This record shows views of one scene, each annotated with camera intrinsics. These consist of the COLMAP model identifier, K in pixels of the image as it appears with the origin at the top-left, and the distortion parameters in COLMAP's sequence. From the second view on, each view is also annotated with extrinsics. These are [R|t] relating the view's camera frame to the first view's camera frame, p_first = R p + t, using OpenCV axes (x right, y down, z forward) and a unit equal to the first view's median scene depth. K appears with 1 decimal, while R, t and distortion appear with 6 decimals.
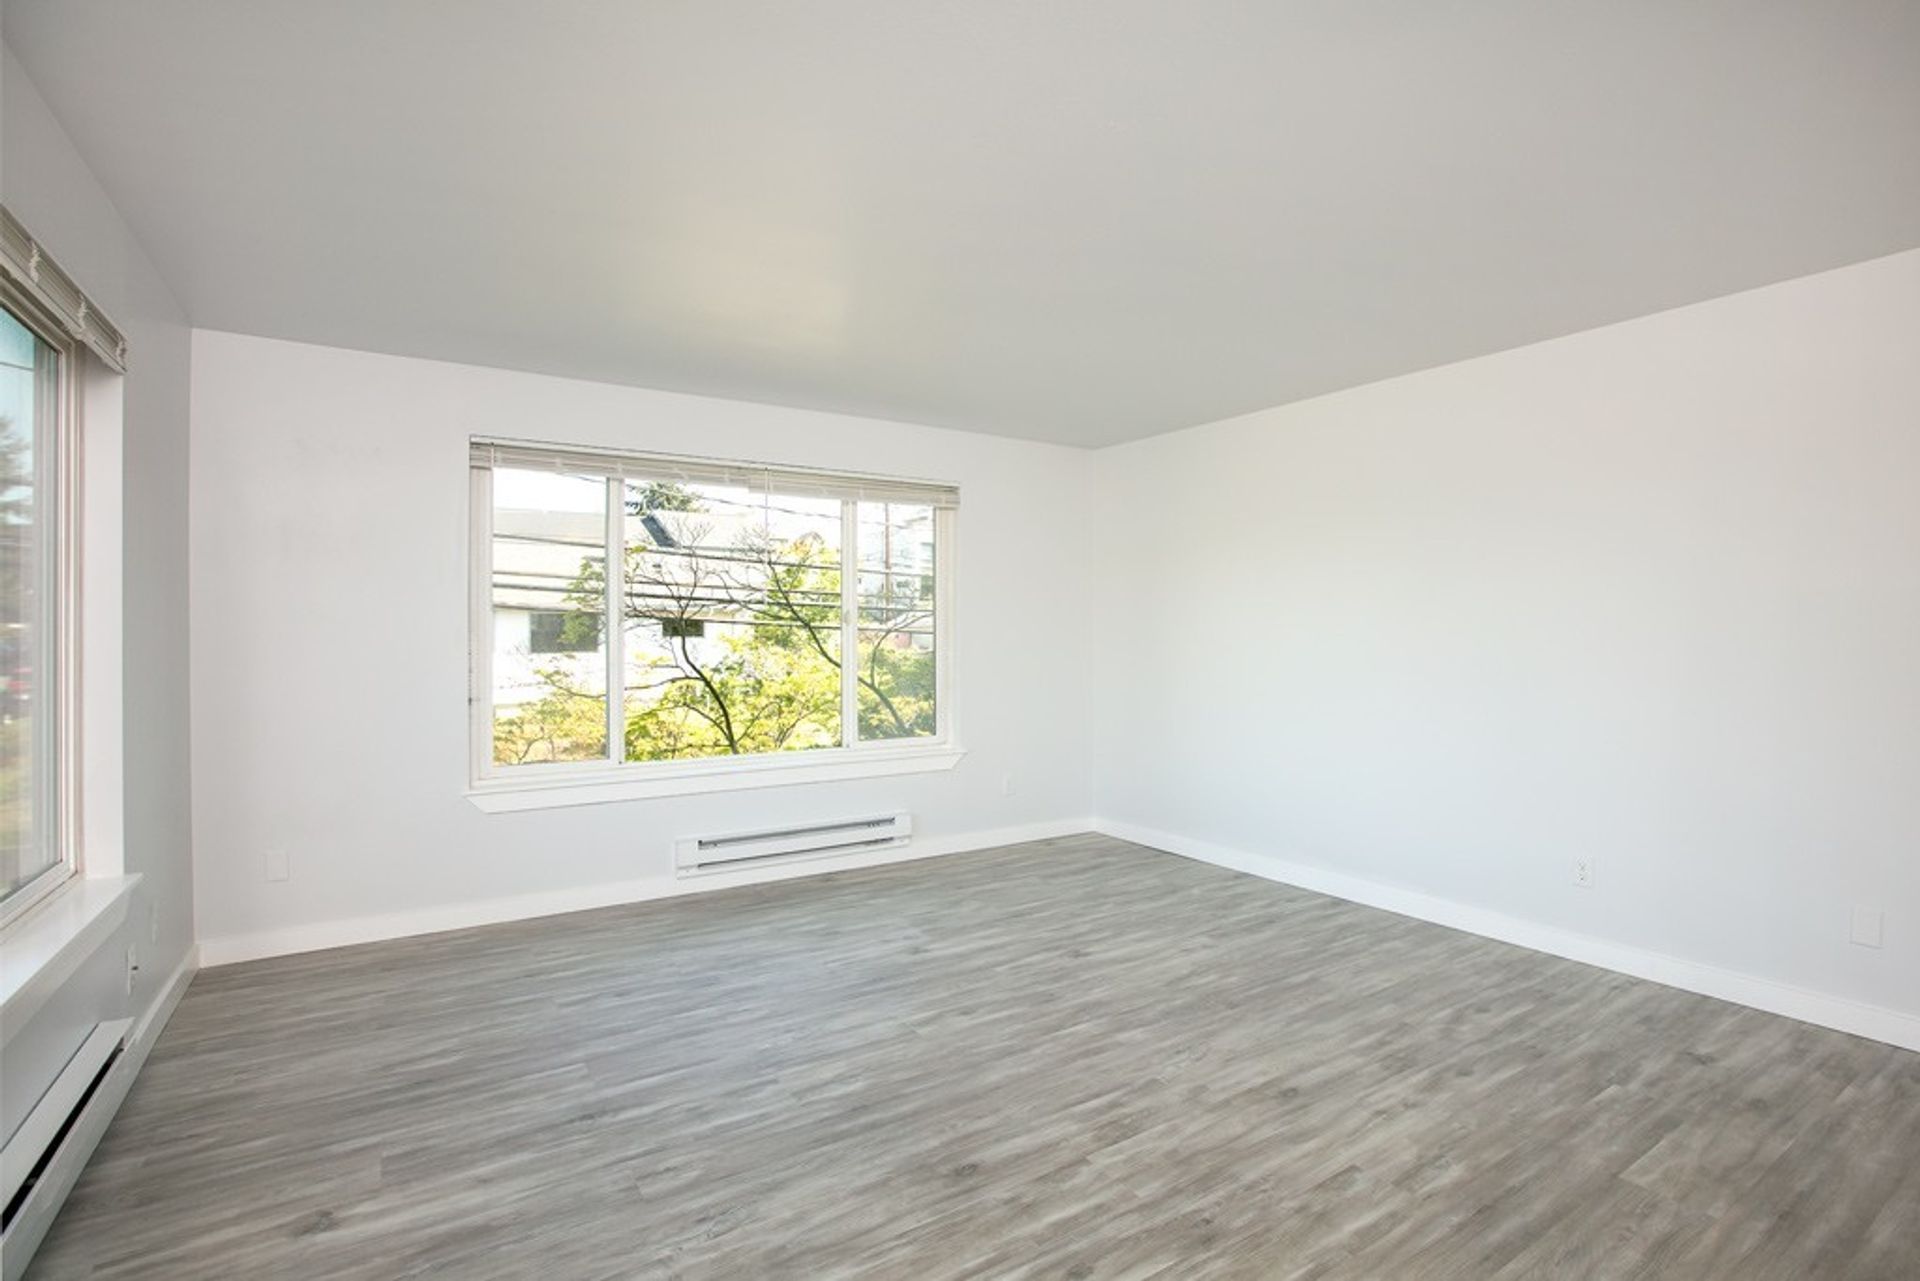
lens RADIAL K [[910.0, 0, 973.2], [0, 910.0, 642.8], [0, 0, 1]] dist [-0.036384, 0.008093]
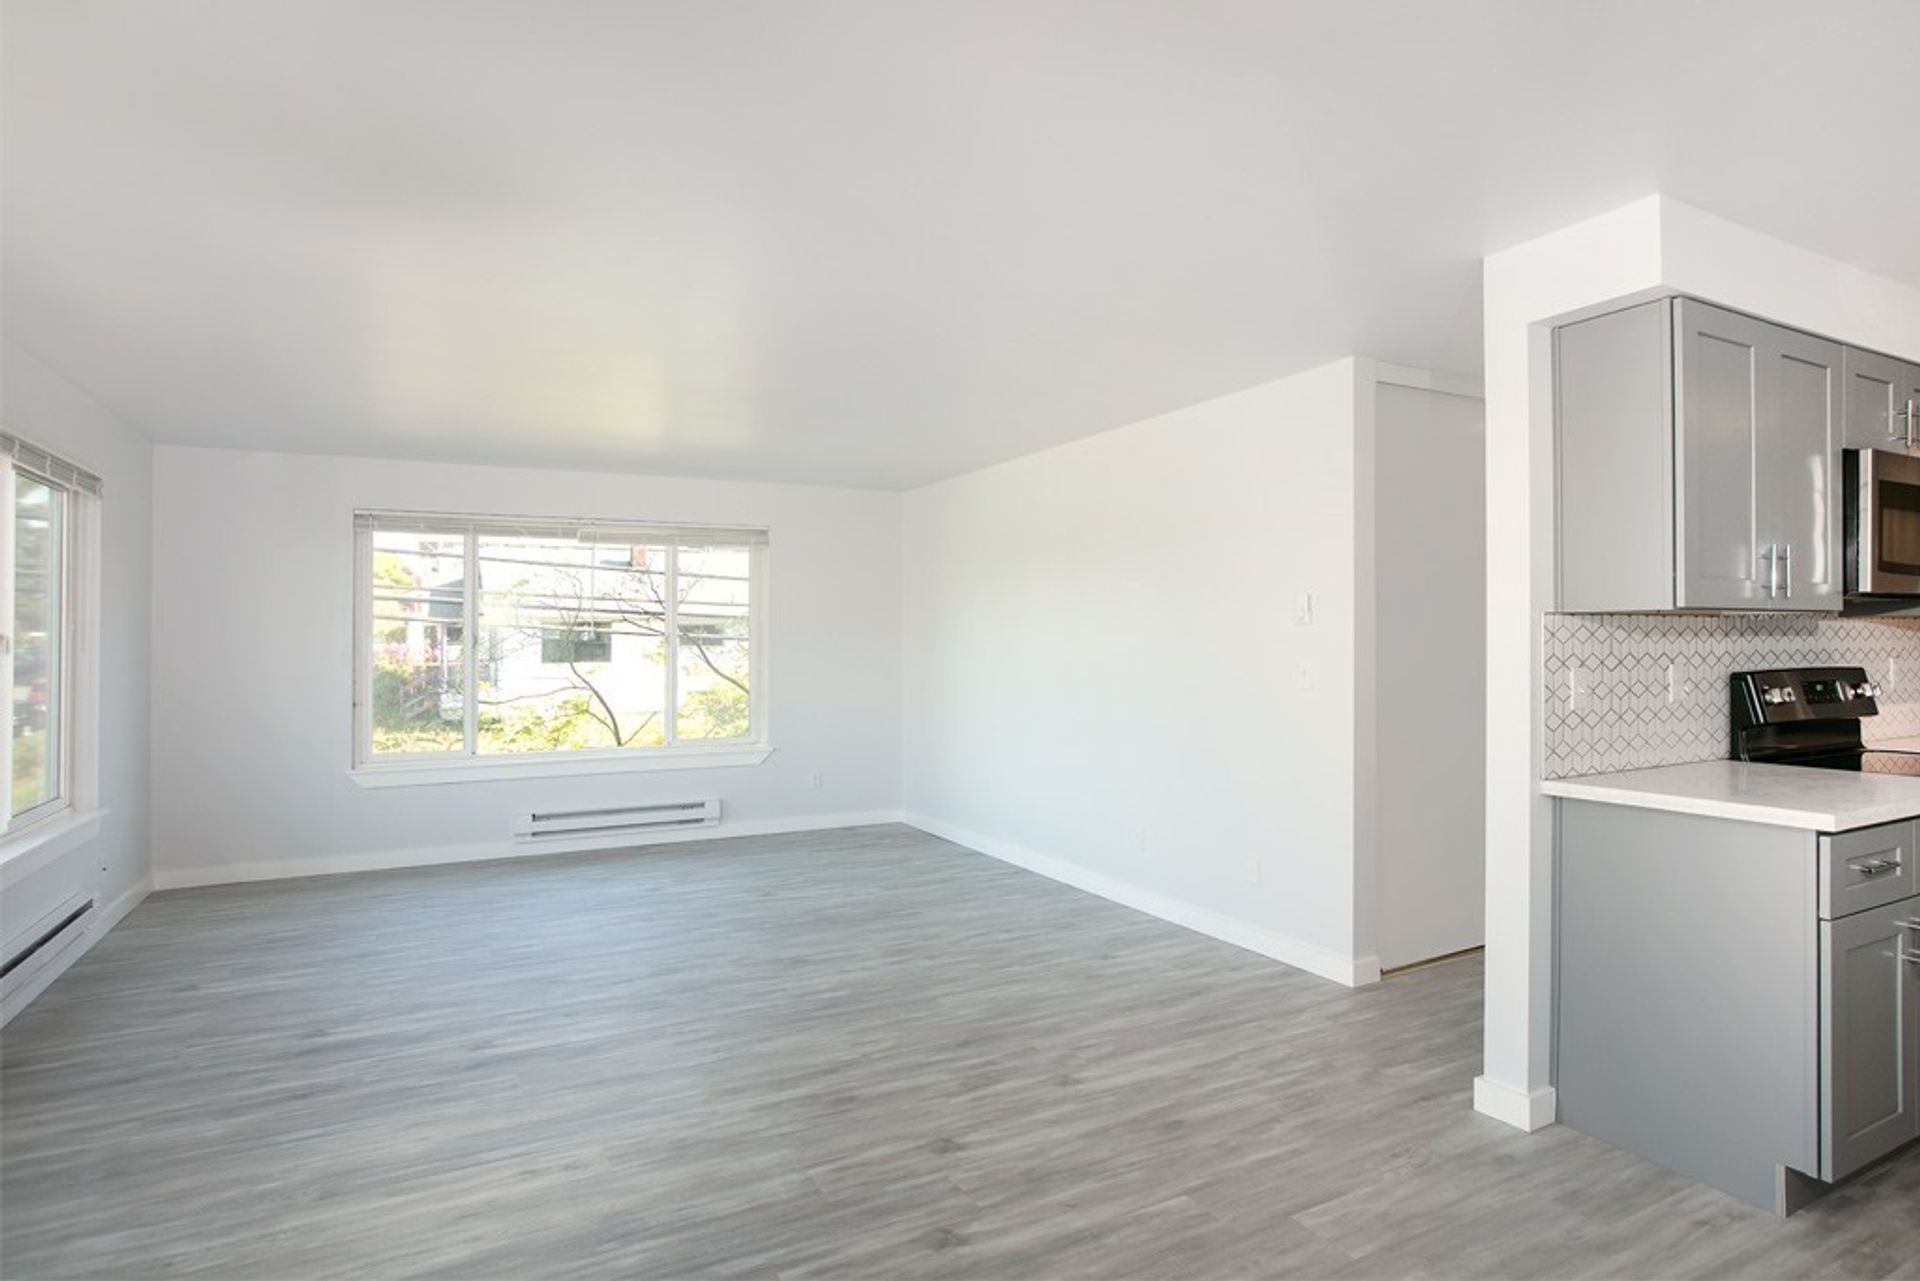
lens RADIAL K [[1075.6, 0, 970.9], [0, 1075.6, 644.9], [0, 0, 1]] dist [-0.020225, 0.010049]
pose [[0.994335, -0.003040, -0.106250, 0.794789], [0.002772, 0.999993, -0.002674, -0.024052], [0.106257, 0.002365, 0.994336, -0.731109]]
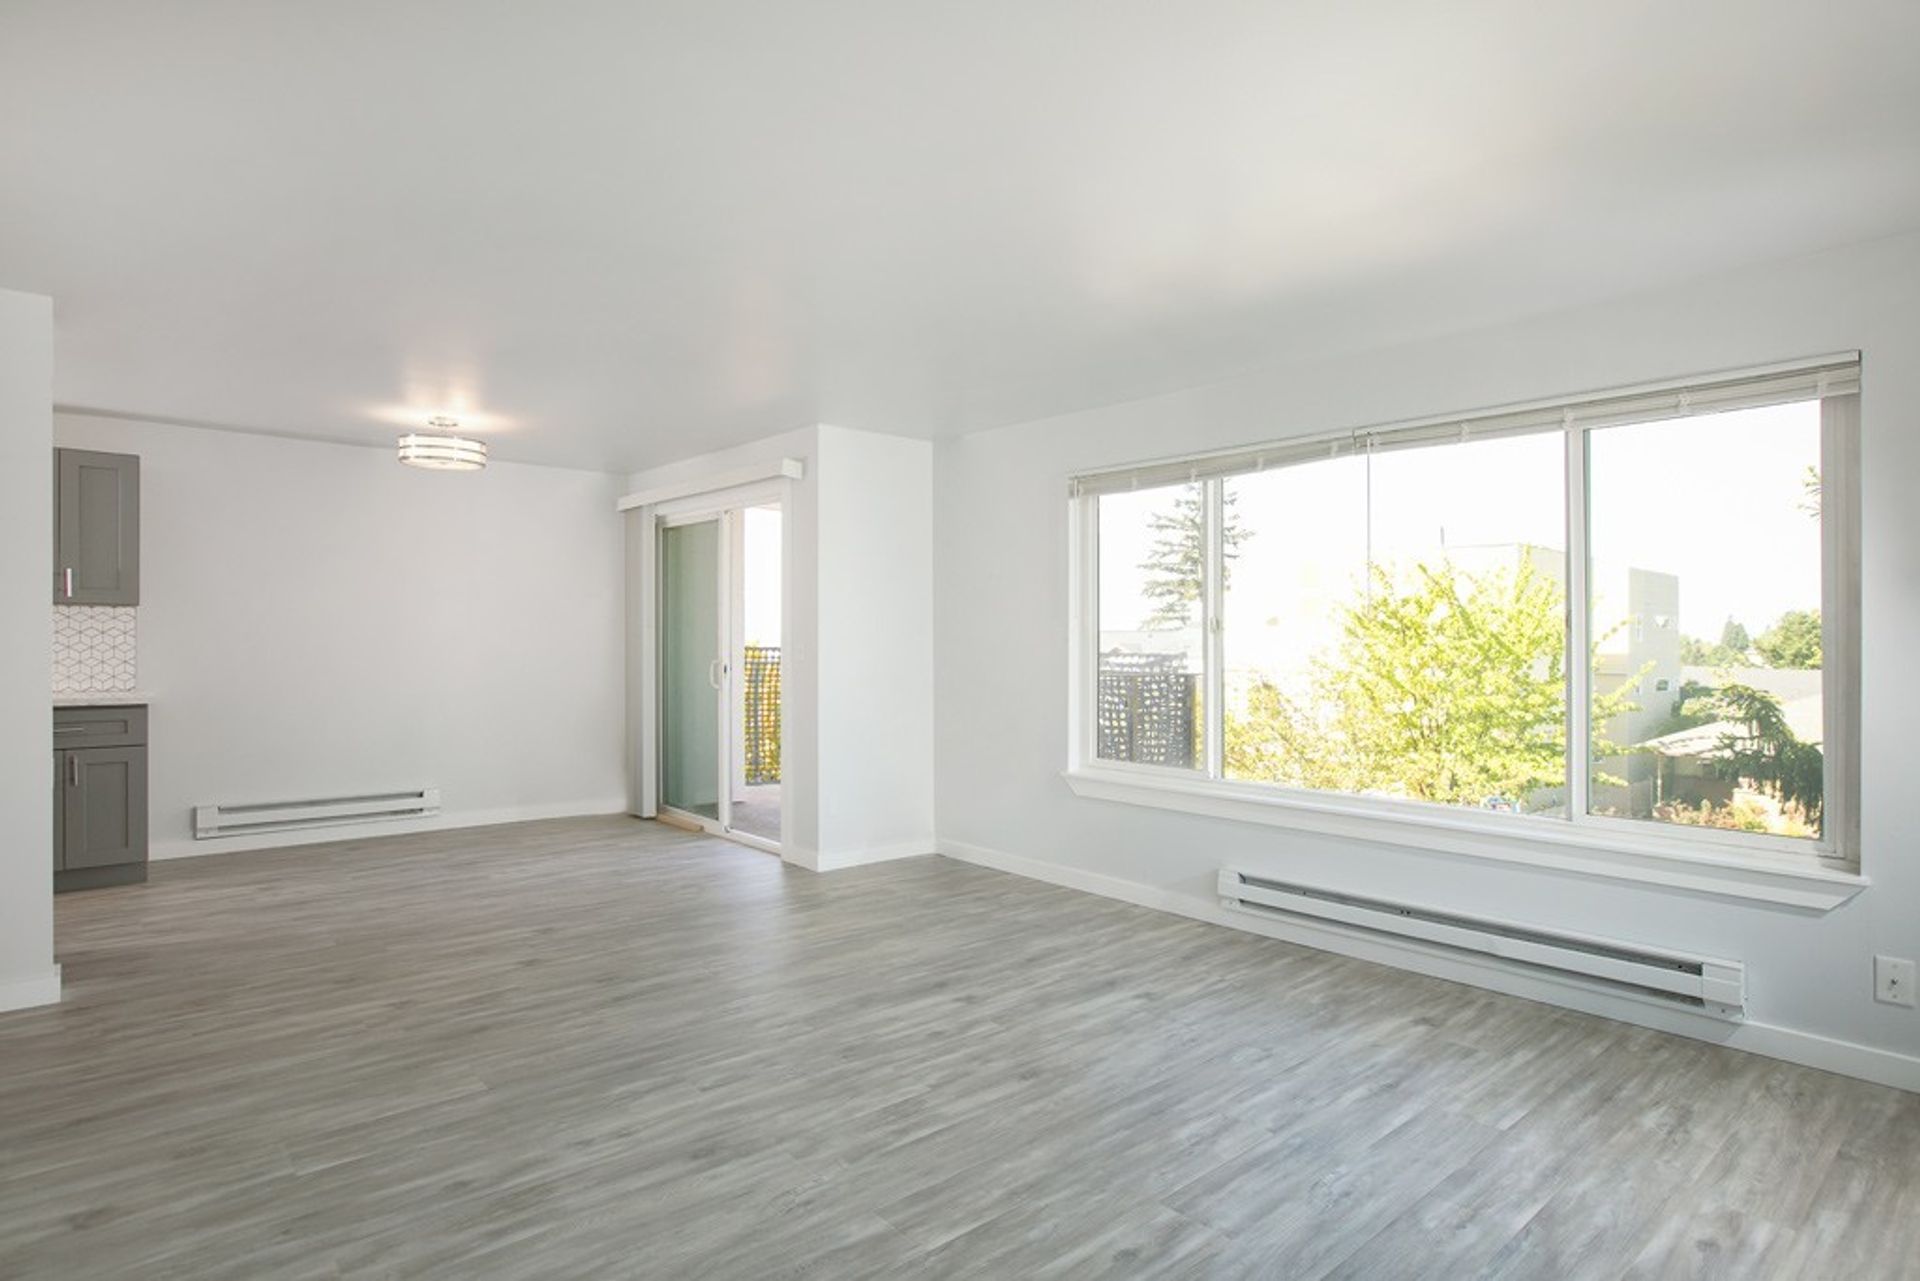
lens RADIAL K [[992.9, 0, 949.4], [0, 992.9, 634.3], [0, 0, 1]] dist [-0.038328, 0.013971]
pose [[-0.990152, -0.004824, -0.139910, 0.238718], [-0.004712, 0.999988, -0.001132, -0.009248], [0.139914, -0.000462, -0.990164, 1.903428]]
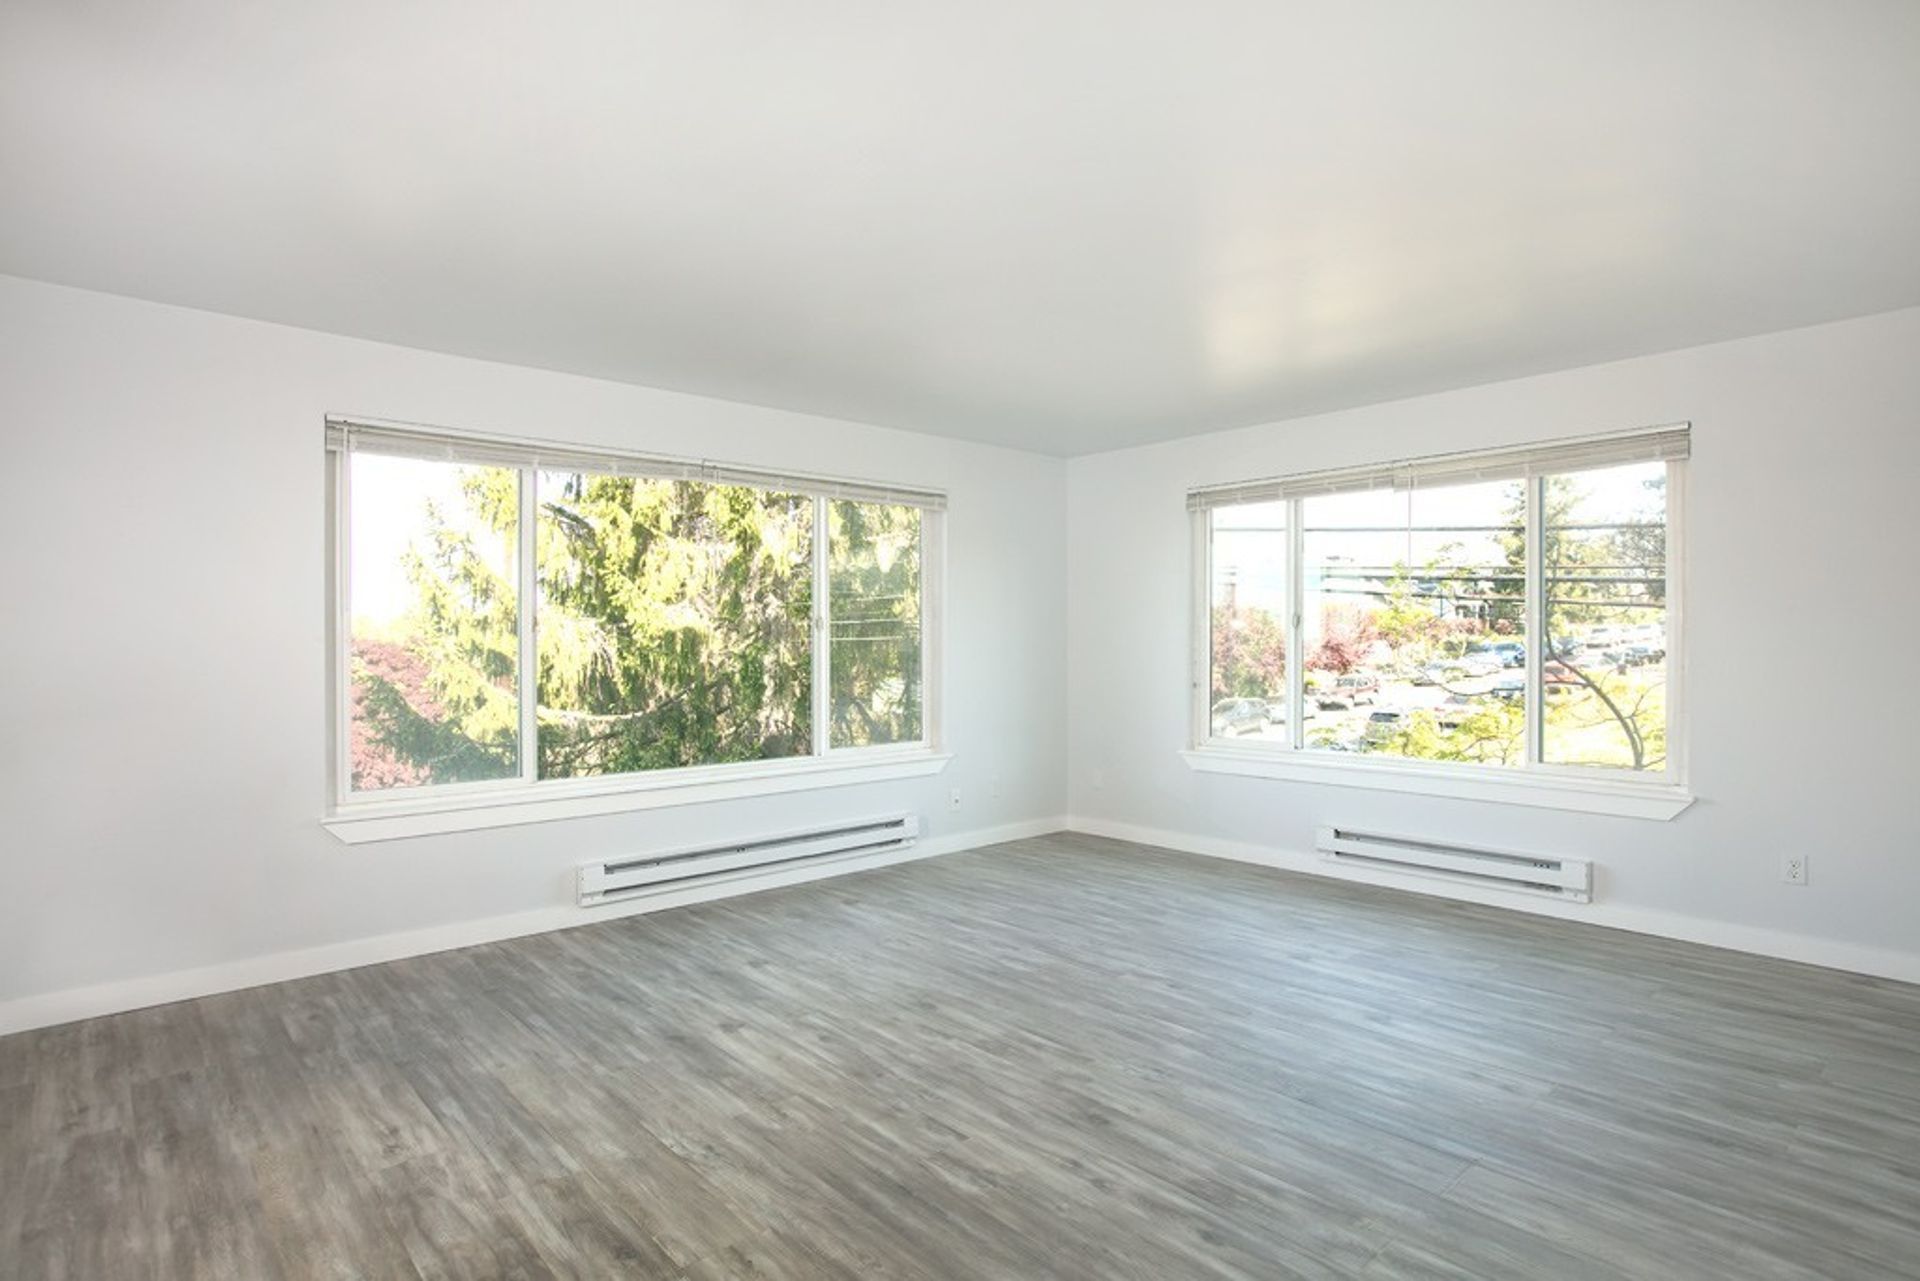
lens RADIAL K [[992.9, 0, 967.4], [0, 992.9, 635.3], [0, 0, 1]] dist [-0.038328, 0.013971]
pose [[0.148493, -0.003468, -0.988907, 1.291381], [-0.003588, 0.999985, -0.004045, -0.000406], [0.988907, 0.004149, 0.148479, 0.679410]]
